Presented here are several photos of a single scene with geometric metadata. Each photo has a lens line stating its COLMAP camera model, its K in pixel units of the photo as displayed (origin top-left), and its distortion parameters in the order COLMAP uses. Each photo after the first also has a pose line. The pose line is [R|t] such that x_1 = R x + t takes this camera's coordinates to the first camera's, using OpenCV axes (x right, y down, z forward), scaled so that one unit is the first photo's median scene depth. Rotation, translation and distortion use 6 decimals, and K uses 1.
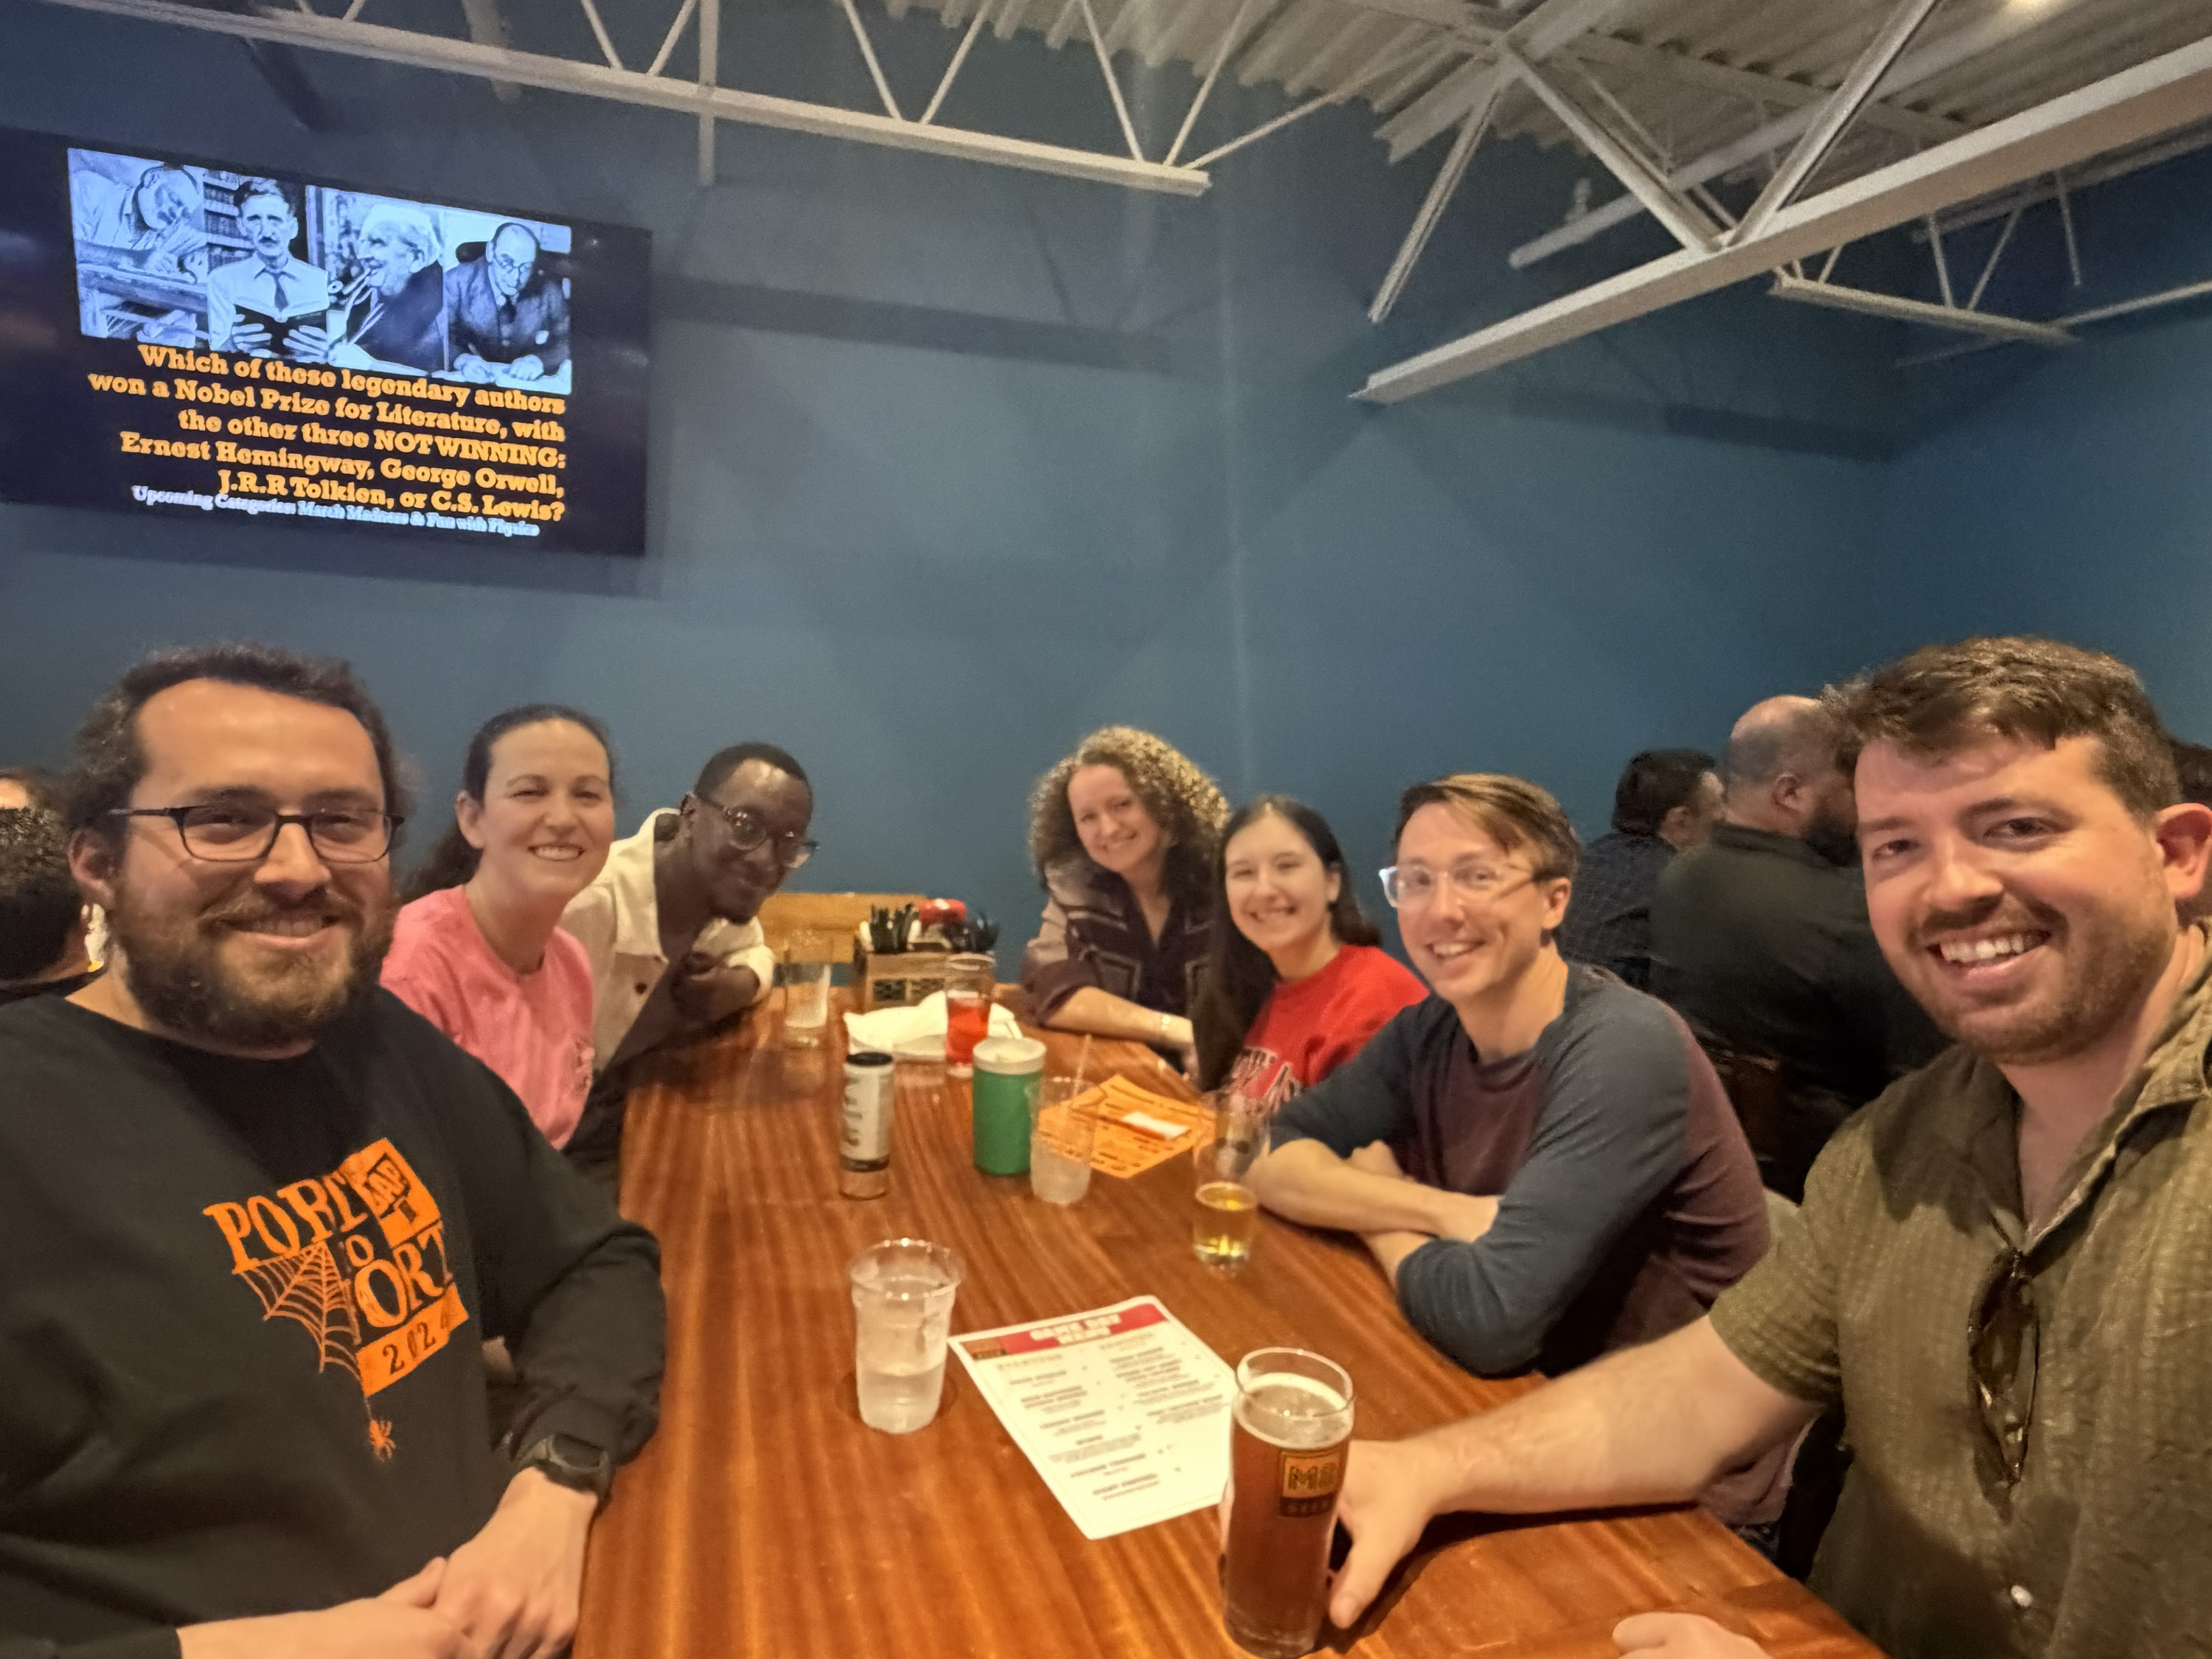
lens RADIAL K [[1243.9, 0, 1096.9], [0, 1243.9, 830.1], [0, 0, 1]] dist [-0.003014, 0.000544]
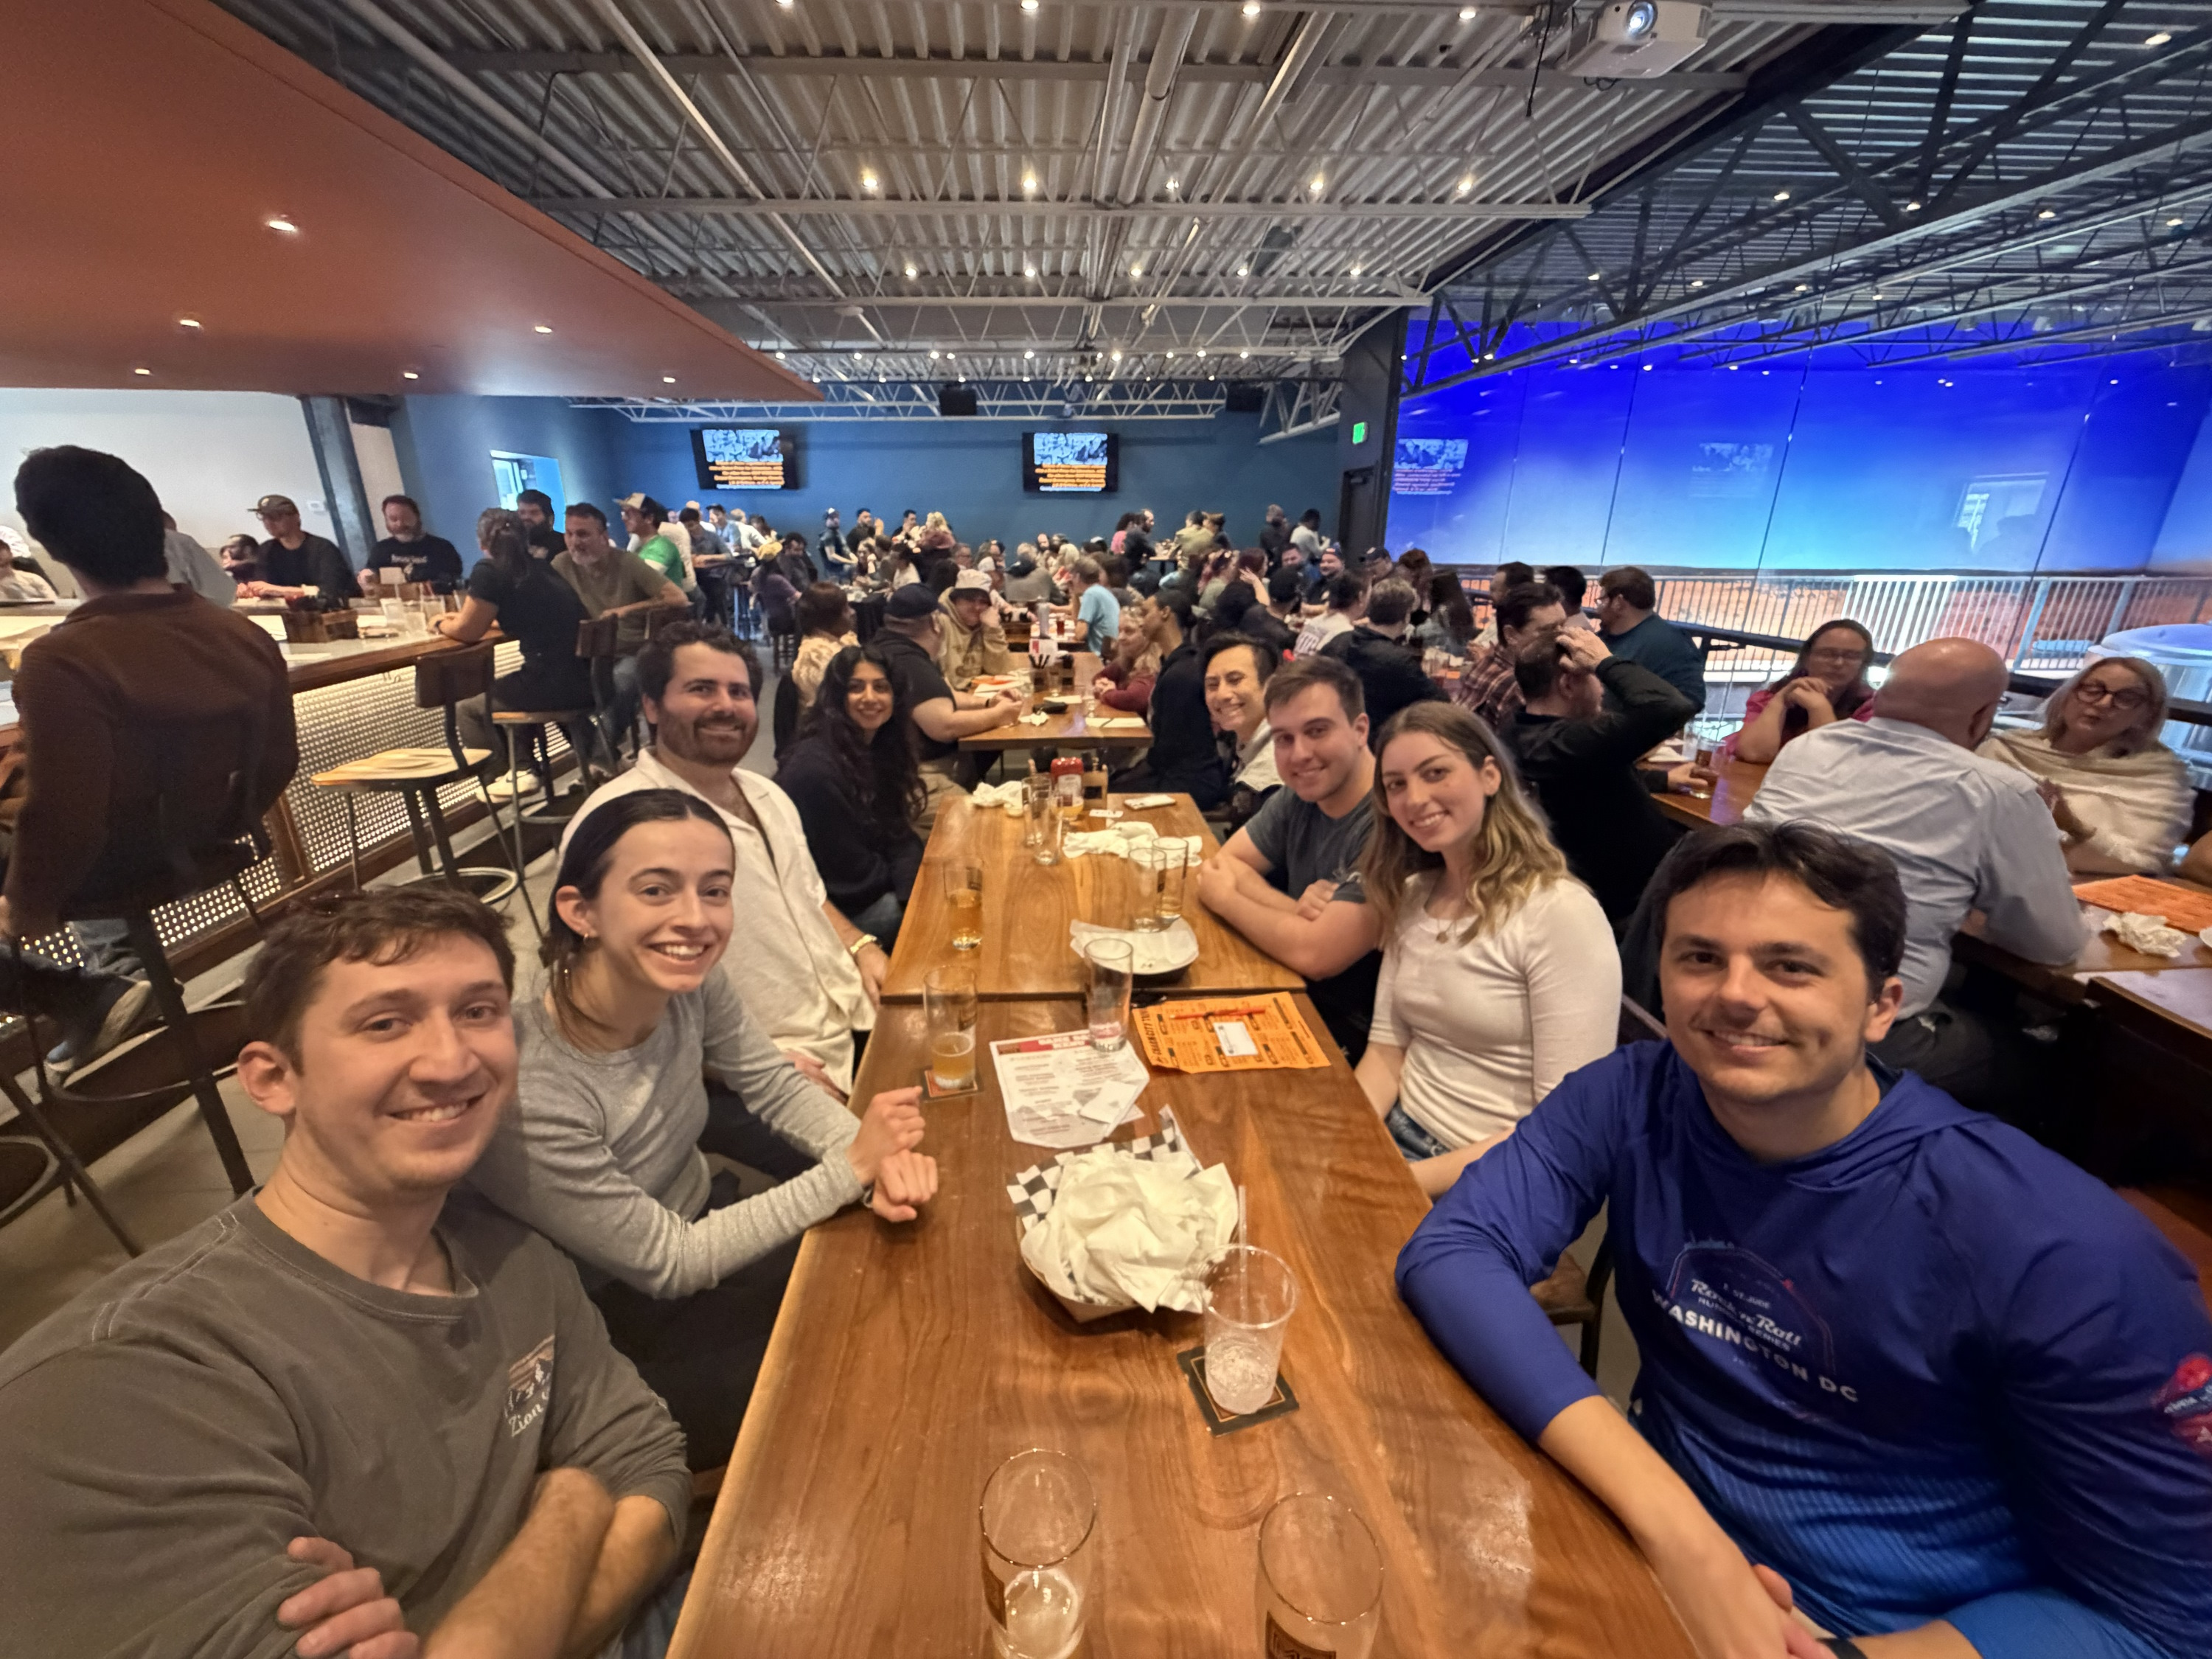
lens RADIAL K [[878.2, 0, 1097.1], [0, 878.2, 825.3], [0, 0, 1]] dist [-0.000399, -0.000104]
pose [[0.971315, 0.017650, -0.237140, 0.563310], [0.030694, 0.979594, 0.198631, 0.506046], [0.235806, -0.200213, 0.950952, -3.384949]]
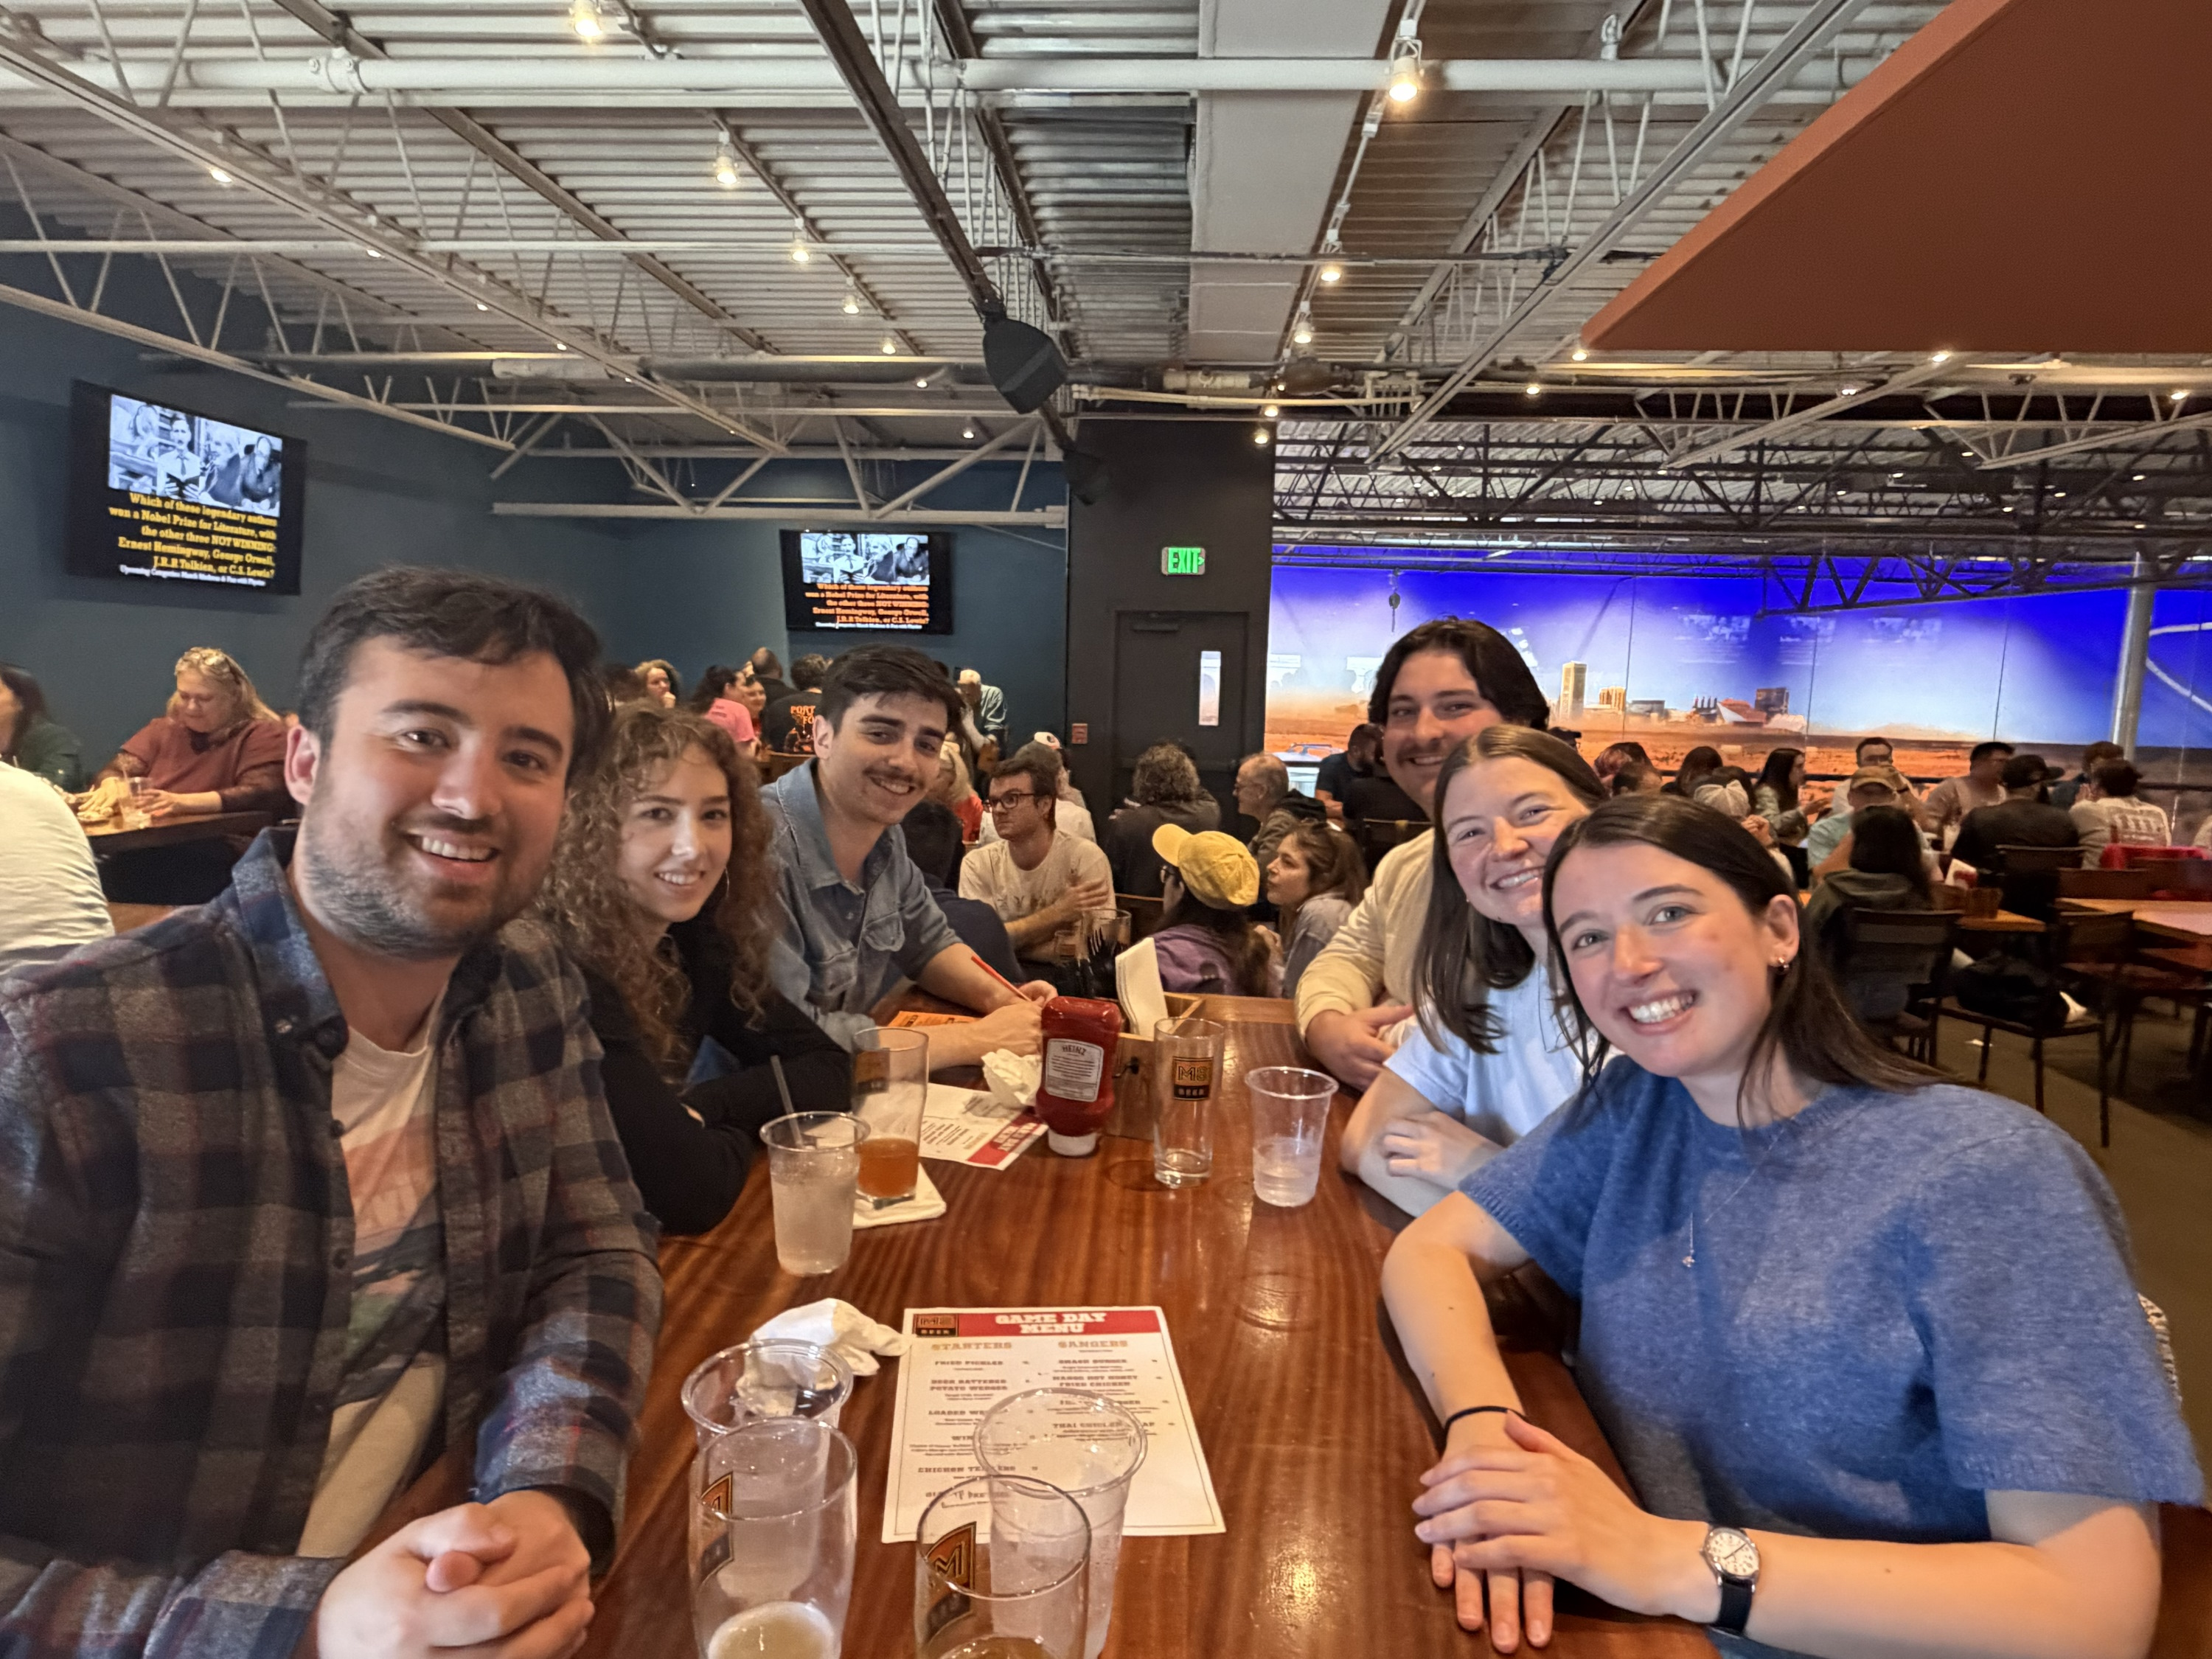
lens RADIAL K [[1243.9, 0, 1096.9], [0, 1243.9, 830.1], [0, 0, 1]] dist [-0.003014, 0.000544]
pose [[0.357766, -0.174111, 0.917436, -1.967325], [0.115449, 0.983174, 0.141566, 0.020683], [-0.926647, 0.055270, 0.371847, -1.003707]]
